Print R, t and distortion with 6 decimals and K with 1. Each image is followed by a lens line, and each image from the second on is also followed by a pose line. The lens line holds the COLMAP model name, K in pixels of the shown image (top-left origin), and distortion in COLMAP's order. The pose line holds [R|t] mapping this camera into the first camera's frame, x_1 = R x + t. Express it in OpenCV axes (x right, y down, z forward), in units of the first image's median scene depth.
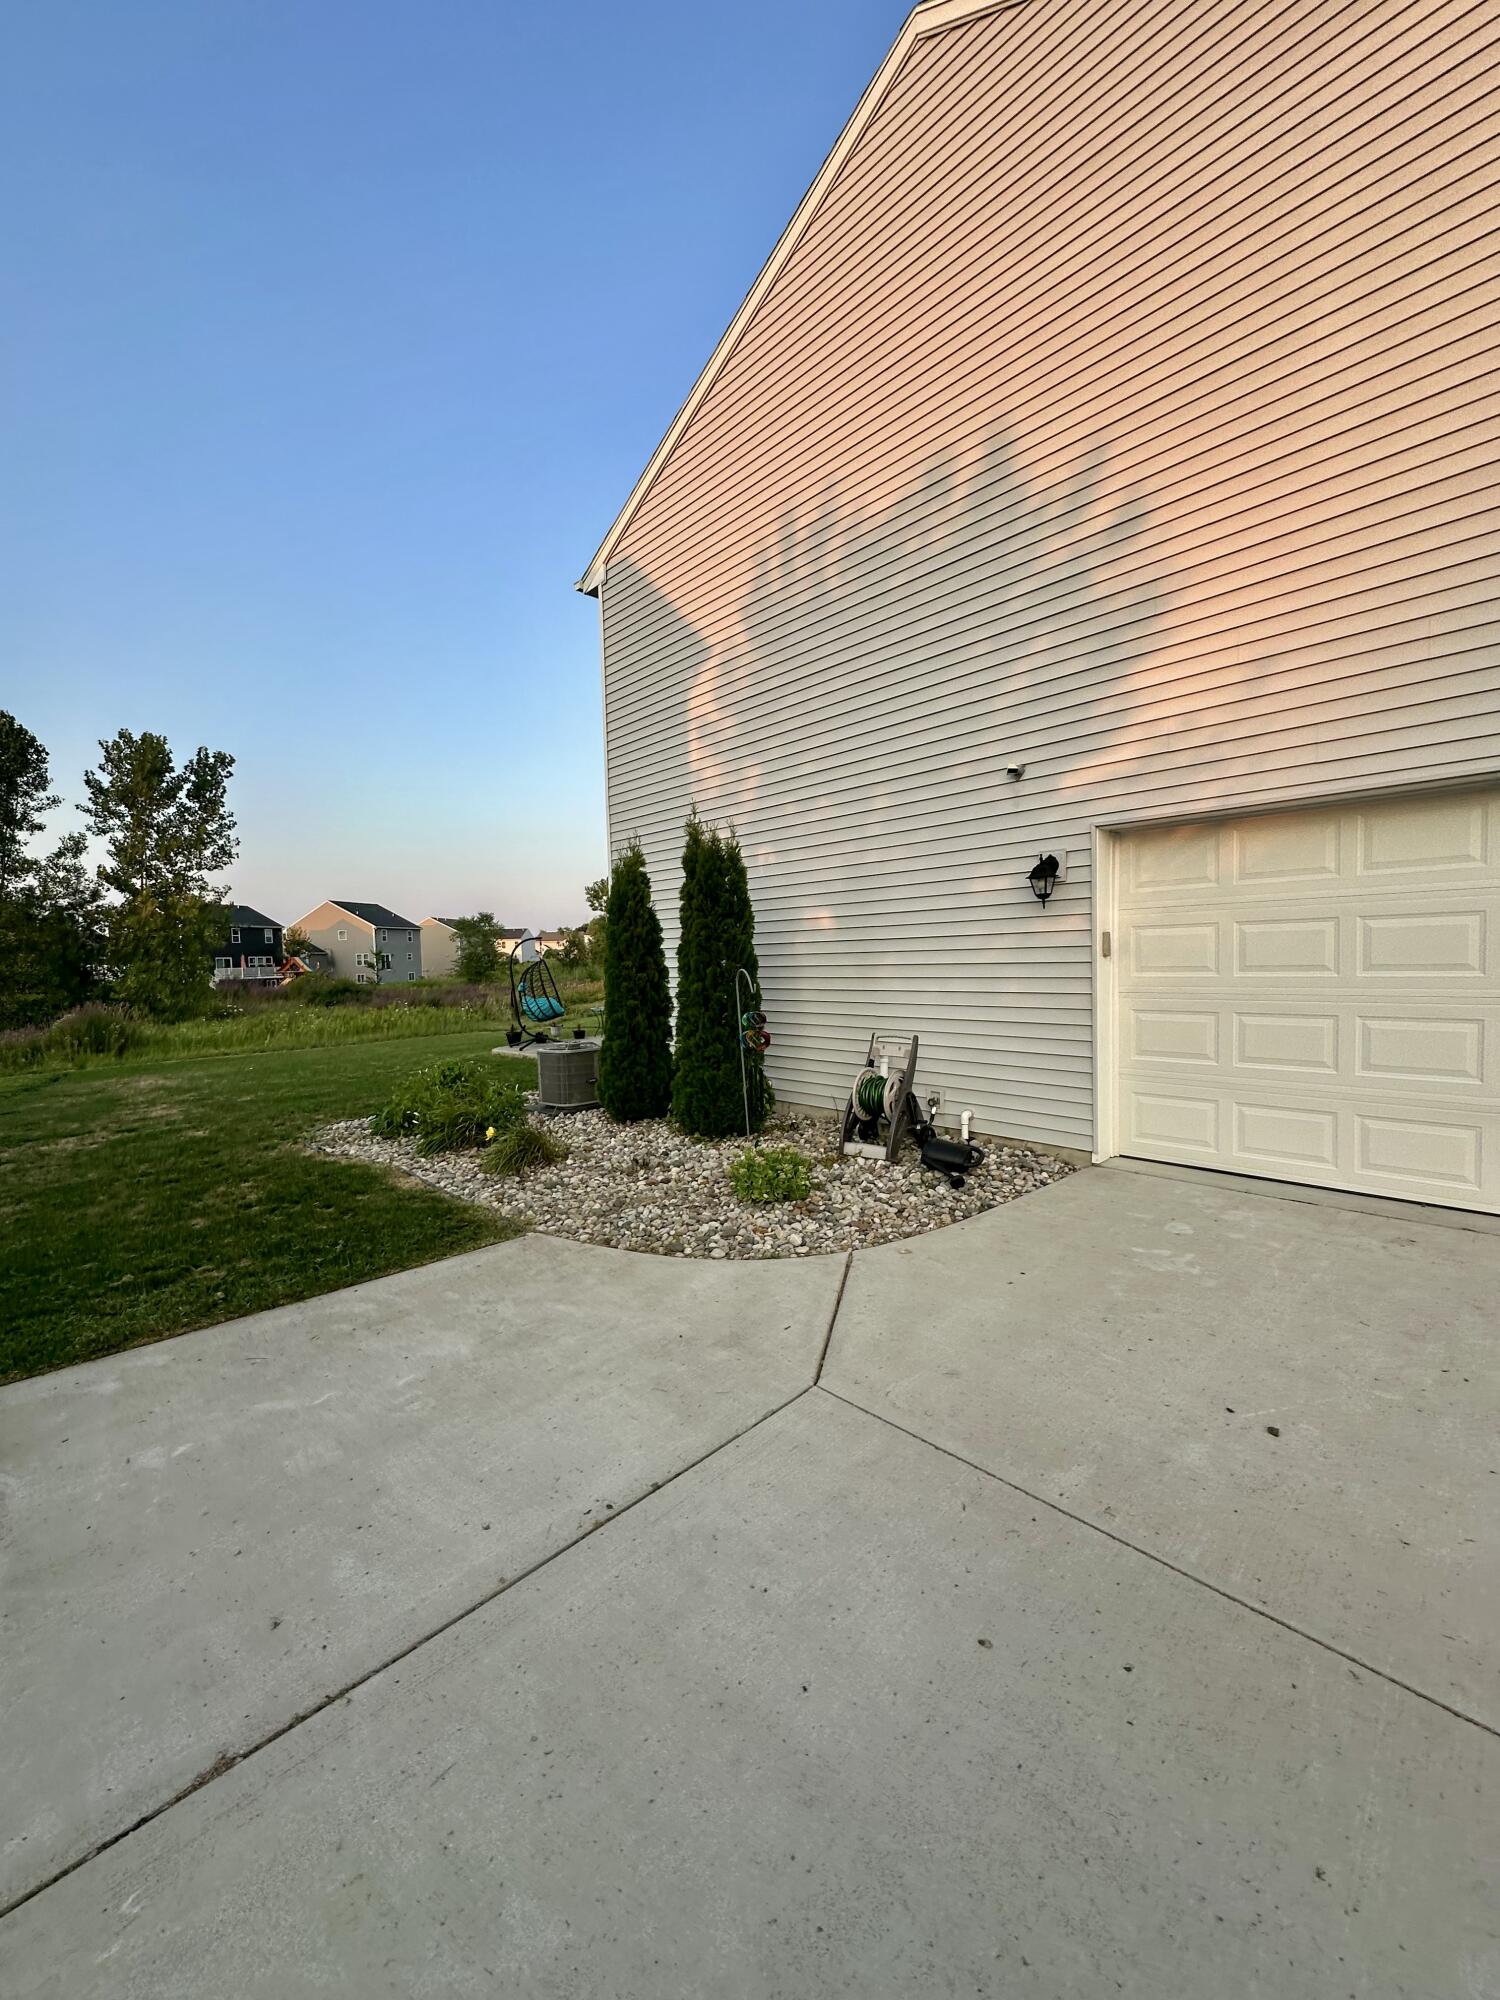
lens RADIAL K [[798.9, 0, 745.2], [0, 798.9, 1004.7], [0, 0, 1]] dist [0.003415, 0.000163]
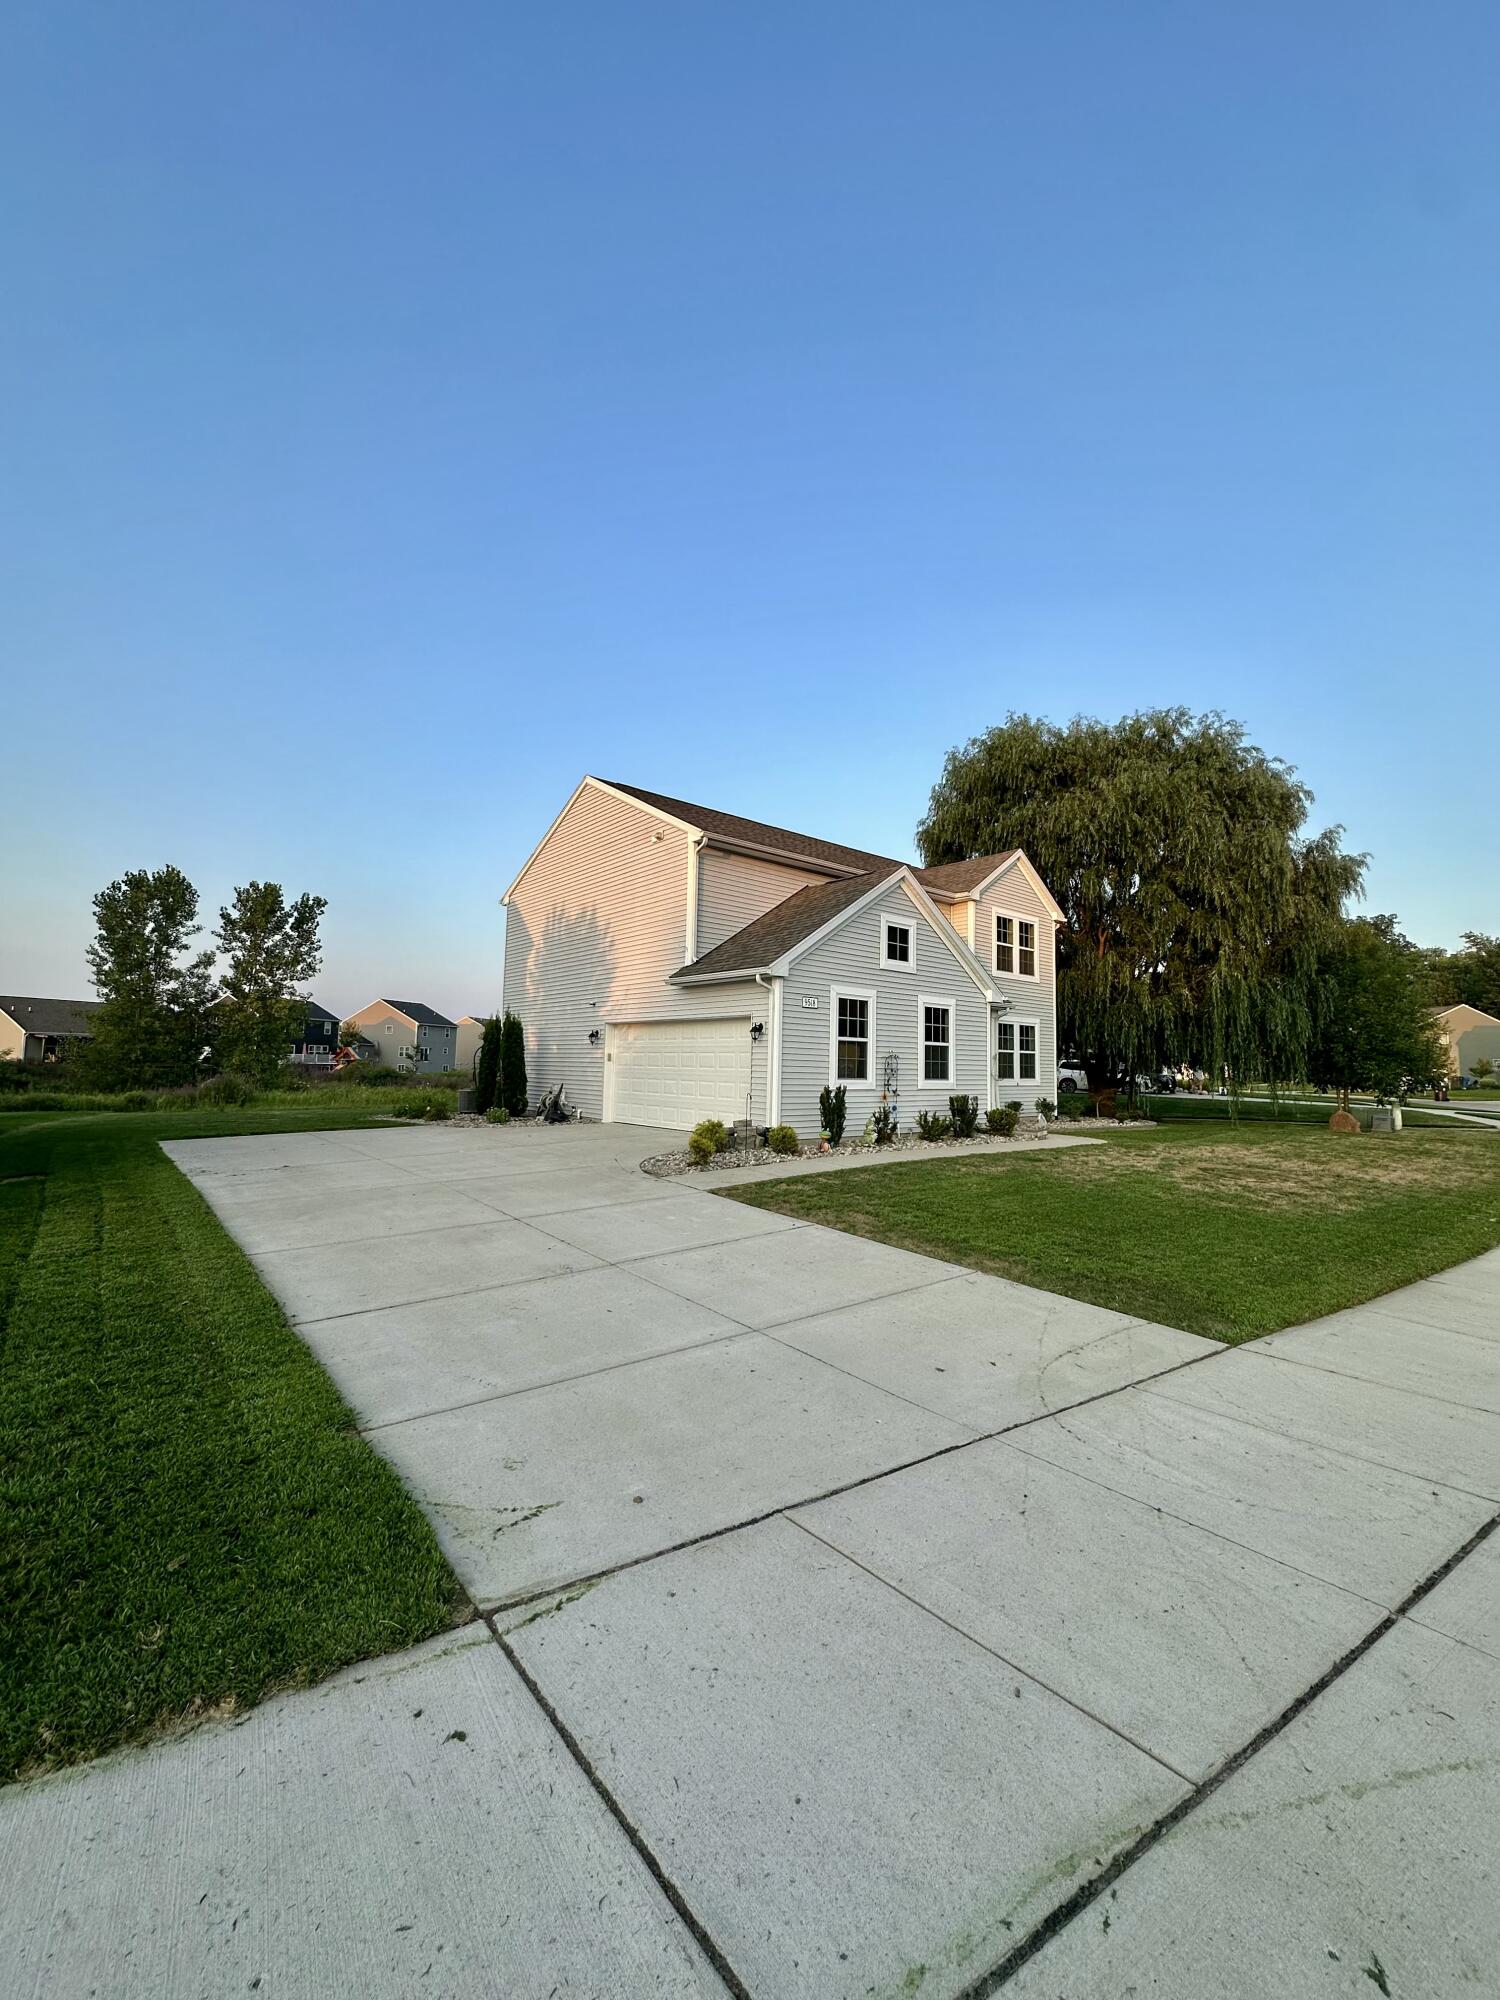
lens RADIAL K [[798.9, 0, 757.4], [0, 798.9, 1001.7], [0, 0, 1]] dist [0.003415, 0.000163]
pose [[0.998432, 0.043070, -0.035763, 0.160168], [-0.047628, 0.989245, -0.138296, 0.017589], [0.029422, 0.139782, 0.989745, -0.321741]]
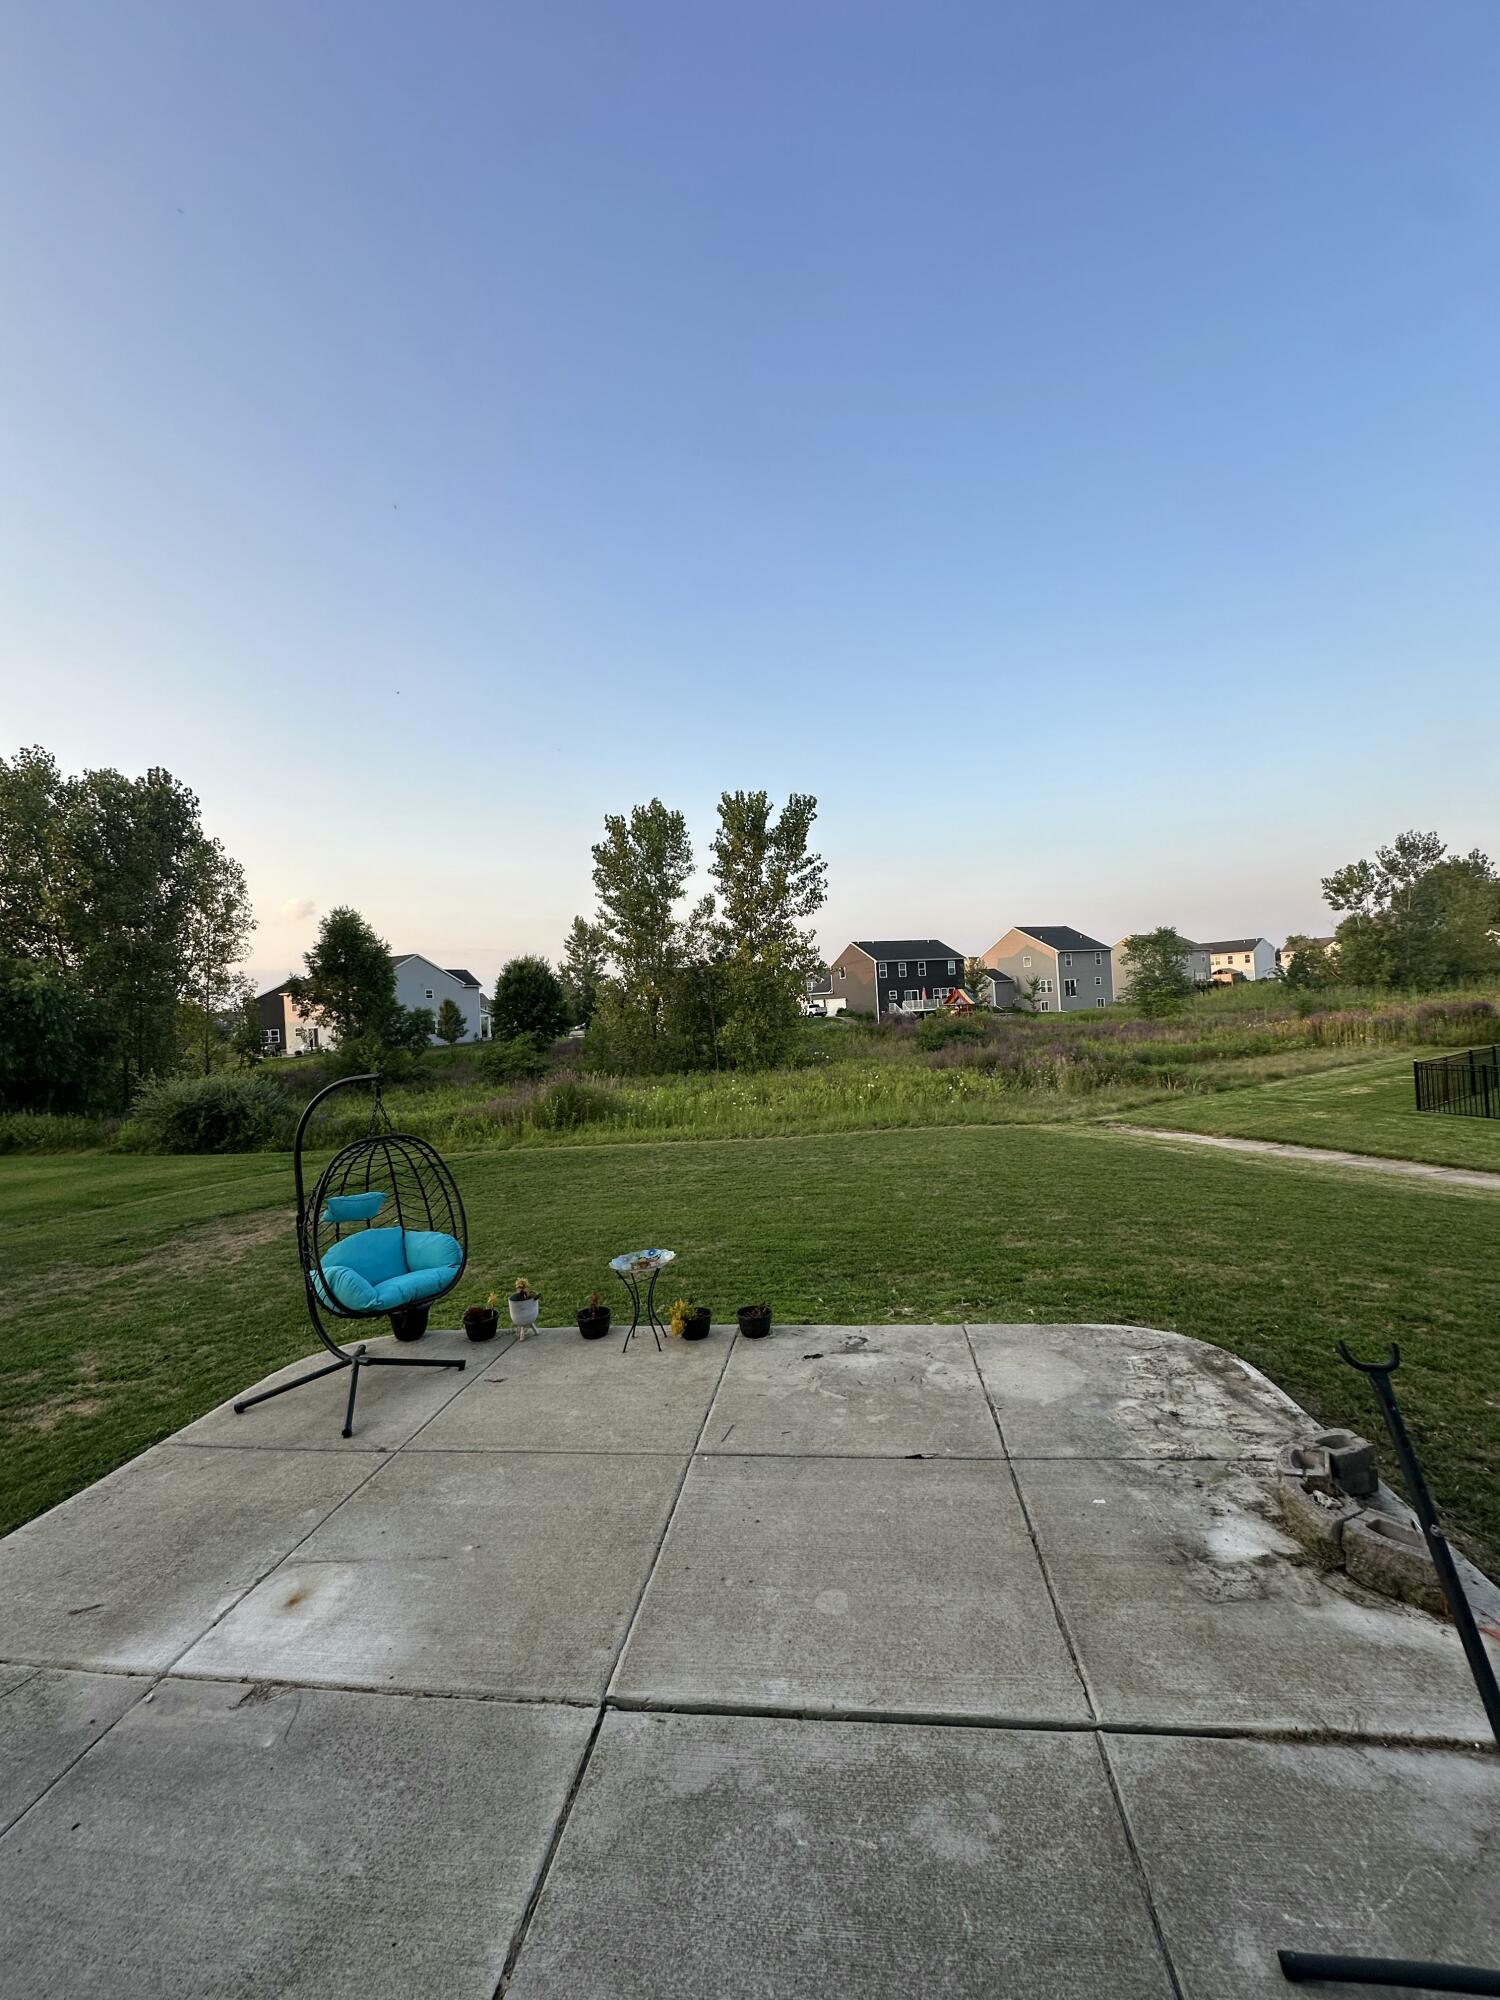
lens RADIAL K [[798.9, 0, 756.8], [0, 798.9, 996.6], [0, 0, 1]] dist [0.003415, 0.000163]
pose [[0.644771, -0.017843, -0.764167, 0.053078], [-0.005324, 0.999598, -0.027832, -0.041512], [0.764357, 0.022014, 0.644417, 0.333771]]
